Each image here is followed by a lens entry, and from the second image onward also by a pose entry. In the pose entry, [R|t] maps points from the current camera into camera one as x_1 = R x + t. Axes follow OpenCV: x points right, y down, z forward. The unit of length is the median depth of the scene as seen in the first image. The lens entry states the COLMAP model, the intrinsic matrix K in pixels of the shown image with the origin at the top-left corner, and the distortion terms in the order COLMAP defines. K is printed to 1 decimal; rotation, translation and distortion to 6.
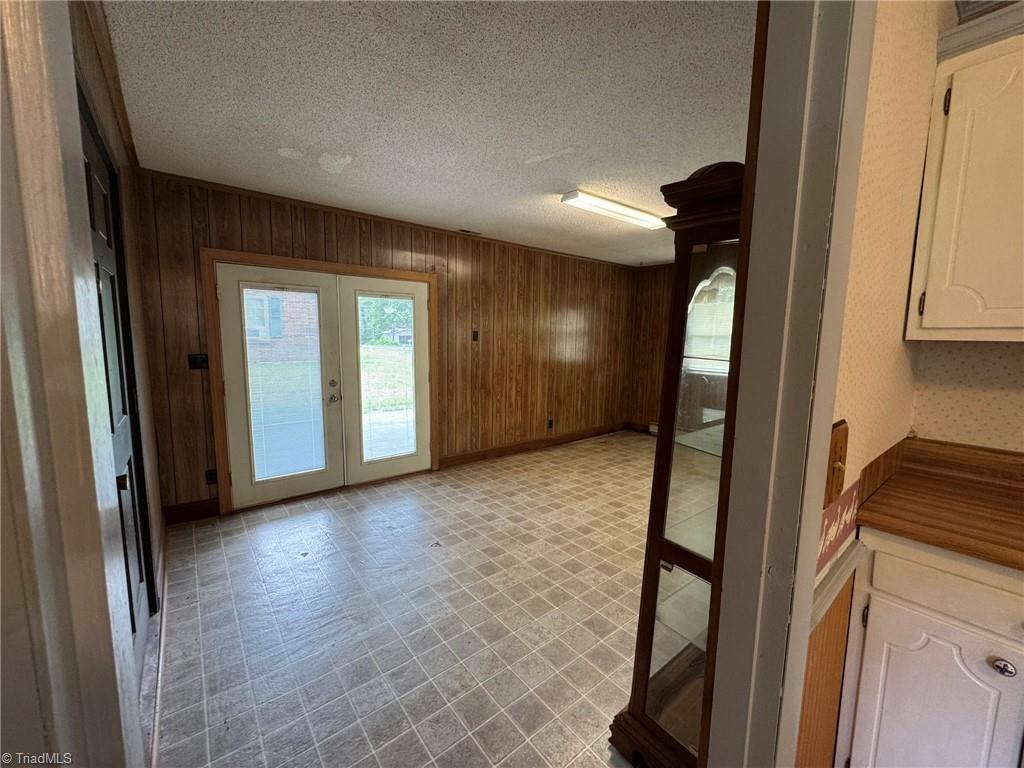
lens RADIAL K [[408.6, 0, 511.0], [0, 408.6, 385.6], [0, 0, 1]] dist [-0.004397, 0.001158]
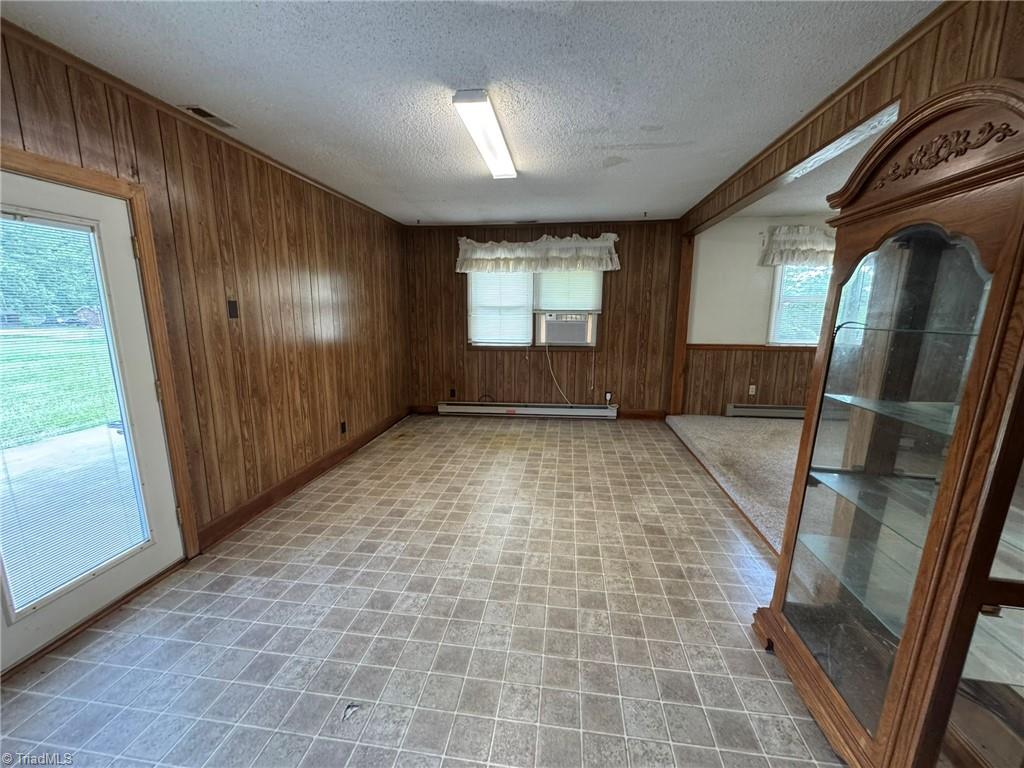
lens RADIAL K [[408.6, 0, 511.4], [0, 408.6, 383.7], [0, 0, 1]] dist [-0.004397, 0.001158]
pose [[0.724974, -0.133406, 0.675733, -0.207672], [0.088251, 0.990969, 0.100959, -0.039555], [-0.683099, -0.013559, 0.730200, 0.298493]]
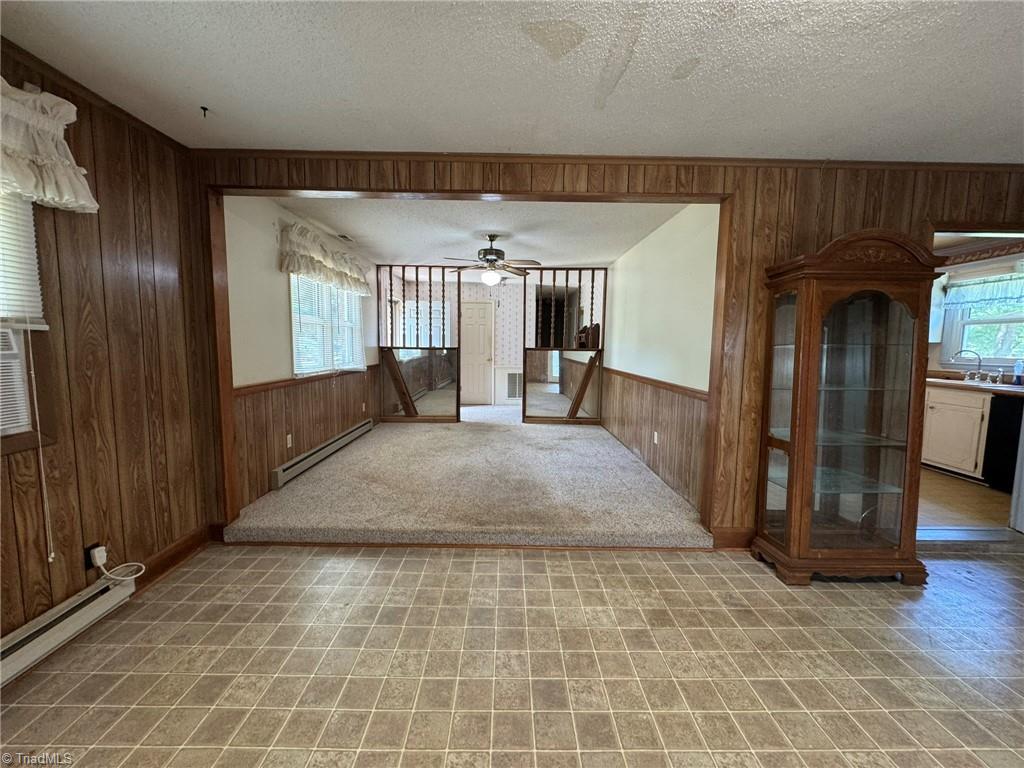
lens RADIAL K [[408.6, 0, 512.7], [0, 408.6, 382.5], [0, 0, 1]] dist [-0.004397, 0.001158]
pose [[-0.787008, -0.082918, 0.611345, 0.196691], [0.049692, 0.979188, 0.196780, -0.101259], [-0.614938, 0.185247, -0.766508, 0.993815]]
